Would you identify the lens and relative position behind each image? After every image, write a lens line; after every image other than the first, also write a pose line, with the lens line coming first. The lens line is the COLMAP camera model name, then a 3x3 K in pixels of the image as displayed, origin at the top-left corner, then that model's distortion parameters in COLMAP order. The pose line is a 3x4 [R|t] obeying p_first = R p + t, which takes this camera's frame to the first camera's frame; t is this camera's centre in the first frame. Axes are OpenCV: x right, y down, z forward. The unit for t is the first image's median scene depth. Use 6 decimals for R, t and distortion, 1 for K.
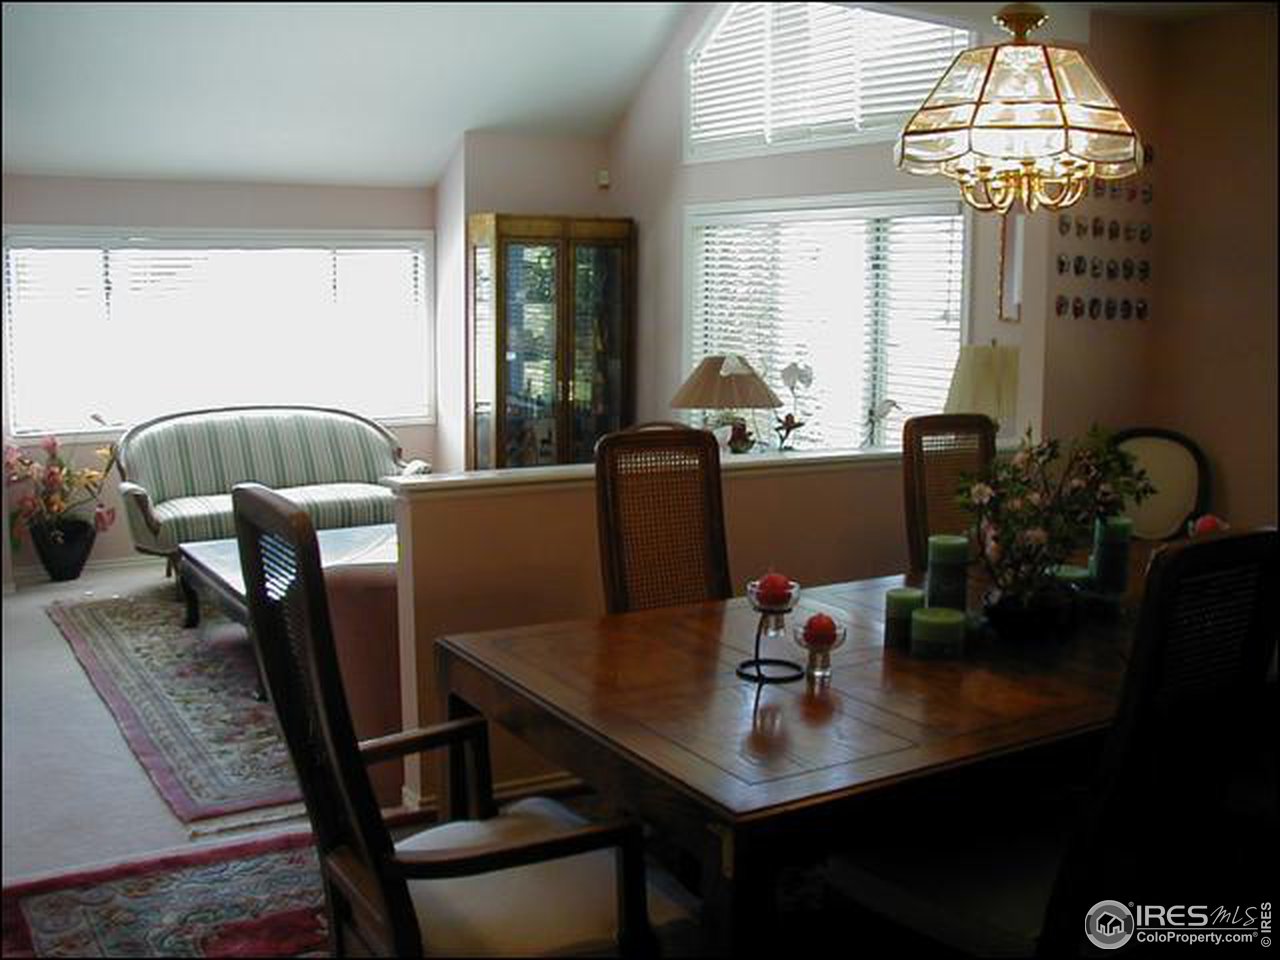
lens RADIAL K [[1315.0, 0, 640.0], [0, 1315.0, 480.0], [0, 0, 1]] dist [-0.255999, 0.325716]
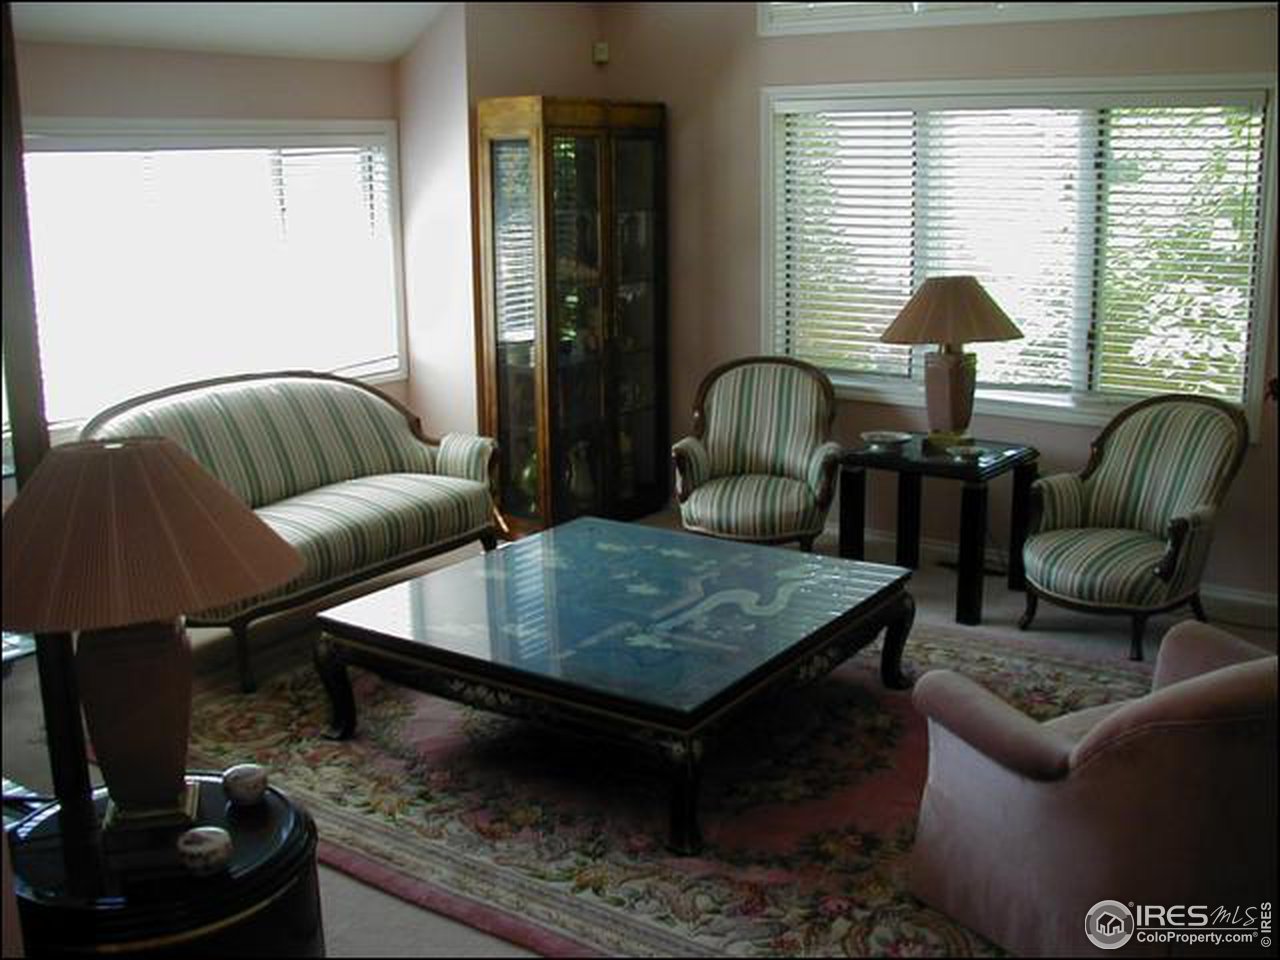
lens RADIAL K [[1315.0, 0, 640.0], [0, 1315.0, 480.0], [0, 0, 1]] dist [-0.255999, 0.325716]
pose [[0.919911, -0.109964, 0.376393, -0.361549], [0.078862, 0.992144, 0.097116, -0.053300], [-0.384115, -0.059655, 0.921356, 0.282065]]
